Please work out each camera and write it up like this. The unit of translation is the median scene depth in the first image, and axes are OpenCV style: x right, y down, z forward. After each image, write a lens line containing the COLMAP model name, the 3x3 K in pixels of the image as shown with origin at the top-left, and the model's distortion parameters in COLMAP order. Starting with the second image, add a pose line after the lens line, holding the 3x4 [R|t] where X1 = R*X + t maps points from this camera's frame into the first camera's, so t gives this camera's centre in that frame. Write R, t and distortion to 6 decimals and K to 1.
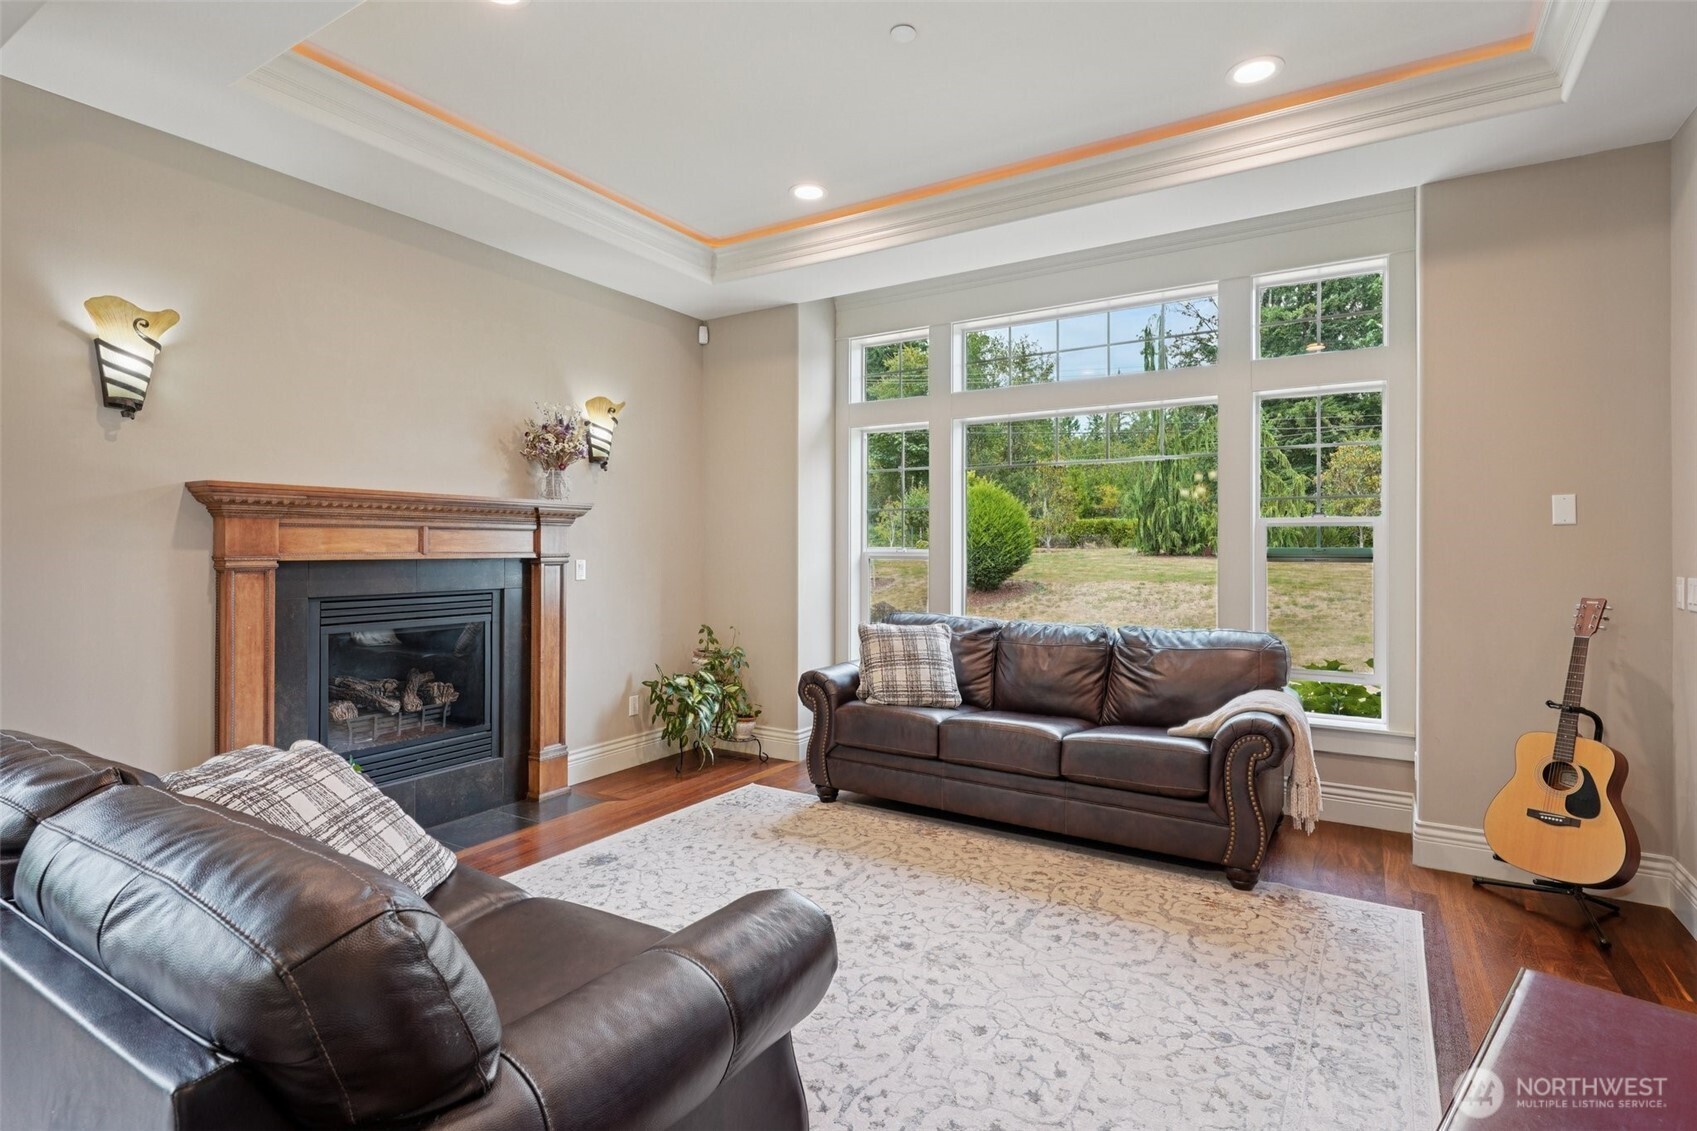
lens RADIAL K [[830.0, 0, 846.5], [0, 830.0, 552.9], [0, 0, 1]] dist [0.009236, -0.004851]
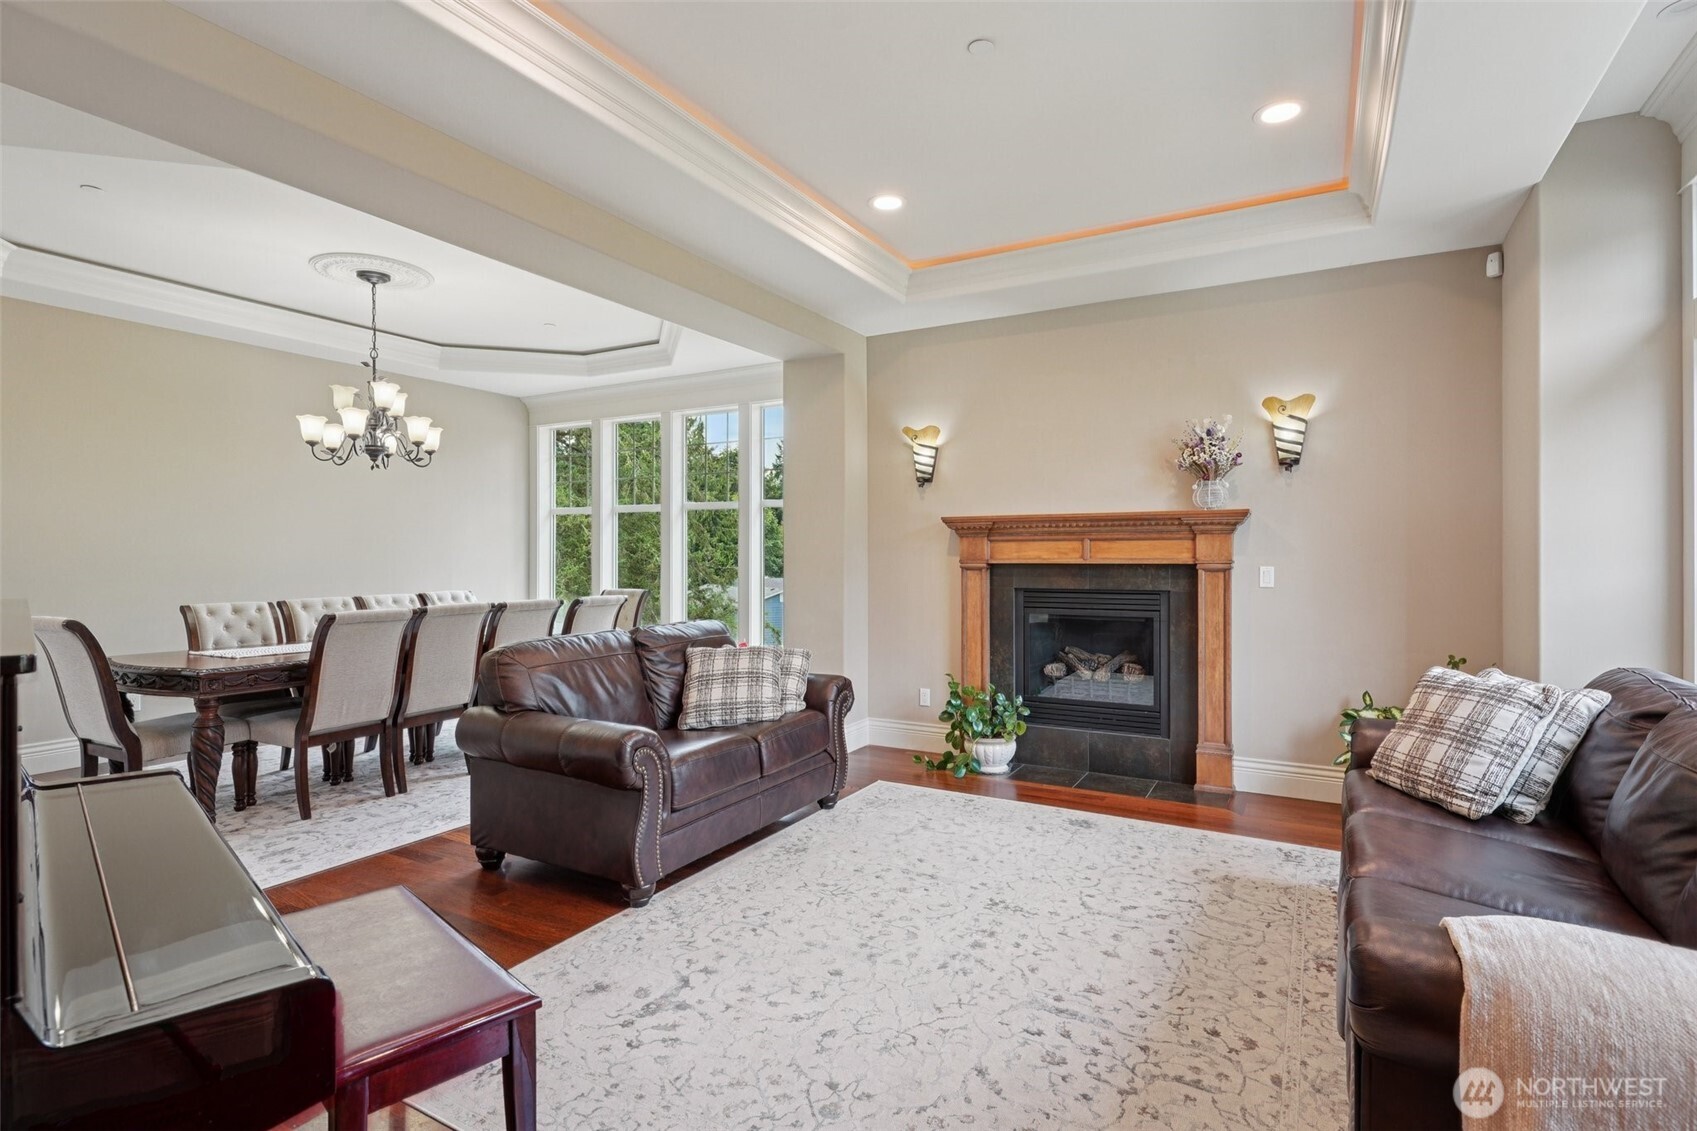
lens RADIAL K [[830.0, 0, 855.5], [0, 830.0, 560.0], [0, 0, 1]] dist [0.009236, -0.004851]
pose [[0.043488, 0.004328, -0.999045, 0.707419], [-0.003896, 0.999984, 0.004162, -0.001860], [0.999046, 0.003712, 0.043504, 0.526122]]
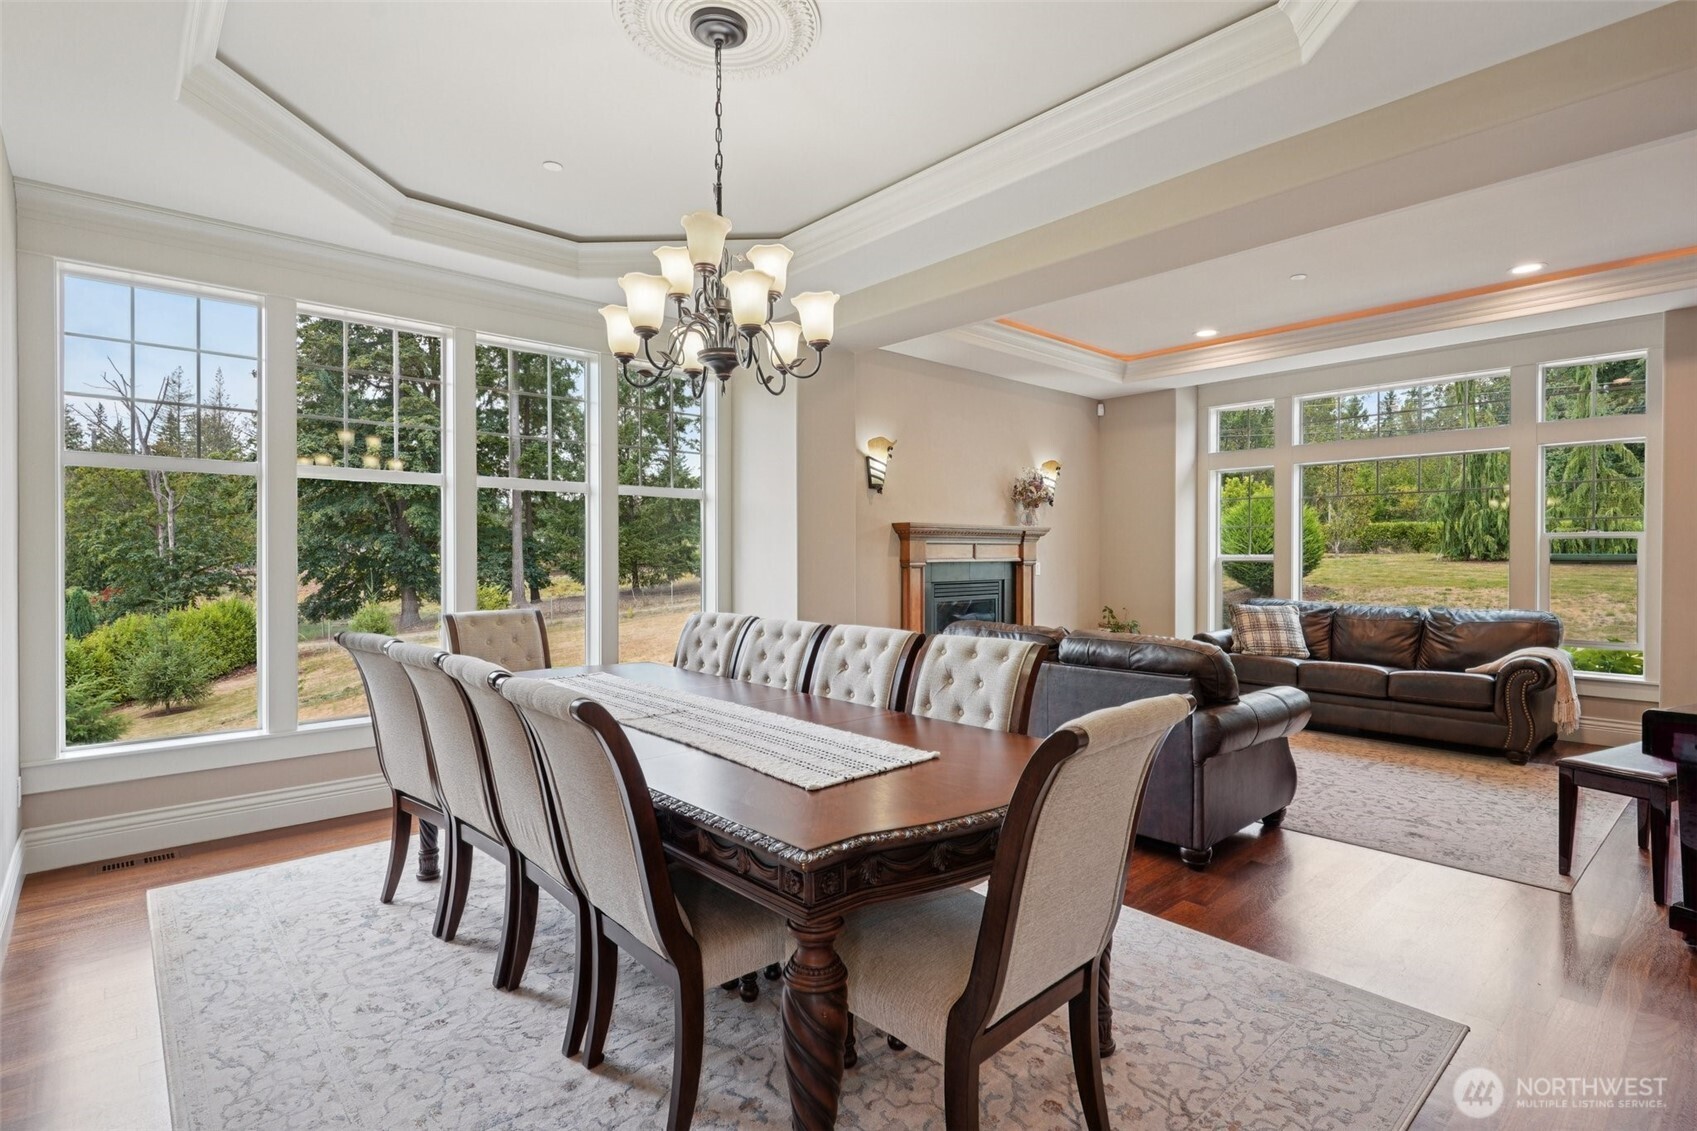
lens RADIAL K [[830.0, 0, 849.9], [0, 830.0, 566.0], [0, 0, 1]] dist [0.009236, -0.004851]
pose [[0.960639, 0.001438, -0.277797, -0.248304], [0.000956, 0.999964, 0.008480, 0.001008], [0.277799, -0.008412, 0.960602, -0.702804]]
